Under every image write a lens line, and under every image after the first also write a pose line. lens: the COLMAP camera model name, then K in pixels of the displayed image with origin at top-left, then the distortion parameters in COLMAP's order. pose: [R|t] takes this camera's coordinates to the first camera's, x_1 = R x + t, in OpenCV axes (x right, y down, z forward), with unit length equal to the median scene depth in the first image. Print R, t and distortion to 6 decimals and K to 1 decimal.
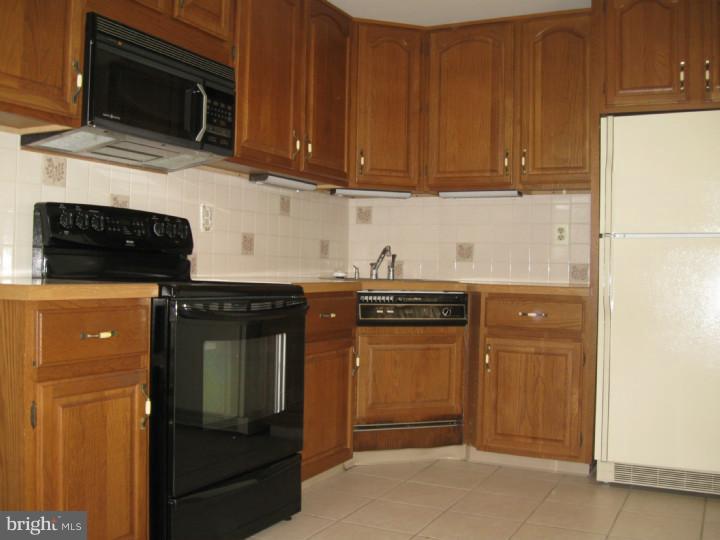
lens RADIAL K [[750.0, 0, 360.0], [0, 750.0, 270.0], [0, 0, 1]] dist [-0.135329, 0.103108]
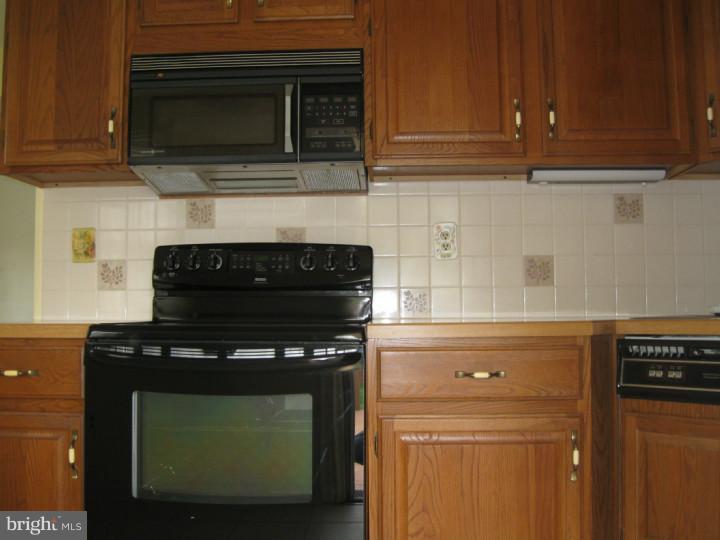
lens RADIAL K [[750.0, 0, 360.0], [0, 750.0, 270.0], [0, 0, 1]] dist [-0.135329, 0.103108]
pose [[0.412523, -0.077210, -0.907669, 0.566831], [0.014782, 0.996838, -0.078076, 0.023375], [0.910827, 0.018791, 0.412360, 0.743292]]
